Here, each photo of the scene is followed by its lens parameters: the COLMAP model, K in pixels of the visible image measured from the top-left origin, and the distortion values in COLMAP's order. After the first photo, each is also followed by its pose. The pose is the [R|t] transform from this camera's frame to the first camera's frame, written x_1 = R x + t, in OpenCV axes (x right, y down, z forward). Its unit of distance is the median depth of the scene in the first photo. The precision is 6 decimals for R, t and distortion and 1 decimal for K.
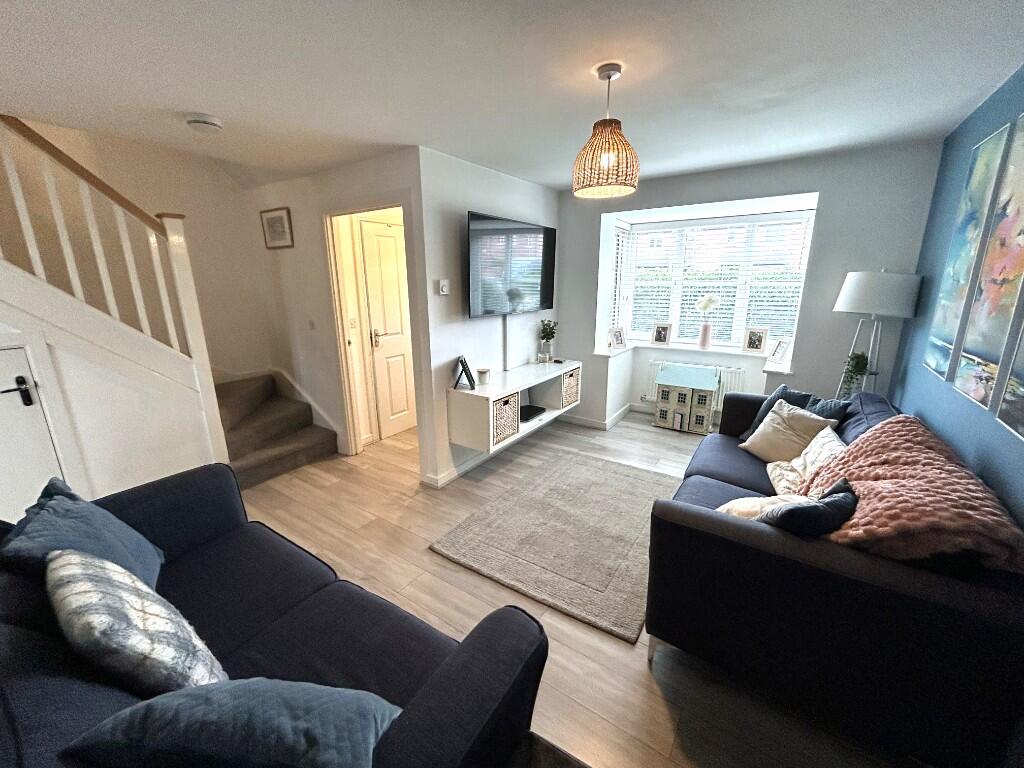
lens RADIAL K [[412.5, 0, 509.5], [0, 412.5, 385.8], [0, 0, 1]] dist [0.003465, -0.000148]
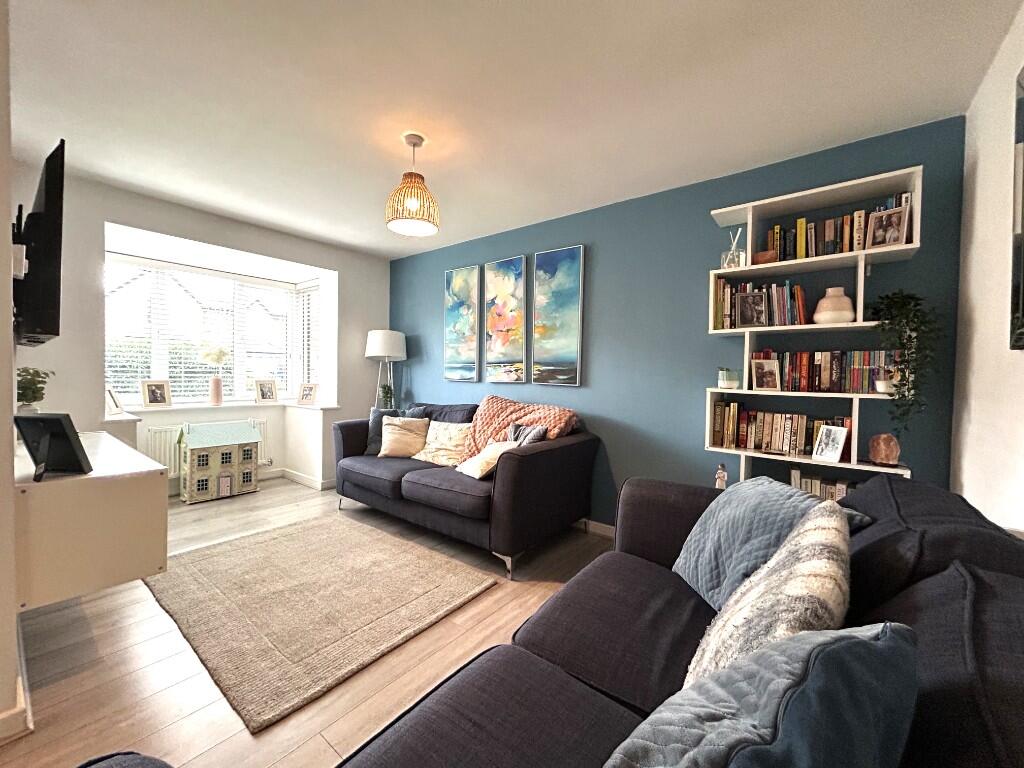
lens RADIAL K [[412.5, 0, 507.4], [0, 412.5, 381.3], [0, 0, 1]] dist [0.003465, -0.000148]
pose [[0.073187, -0.008319, 0.997284, -0.544585], [0.234551, 0.972061, -0.009104, 0.025127], [-0.969345, 0.234580, 0.073093, 0.418530]]
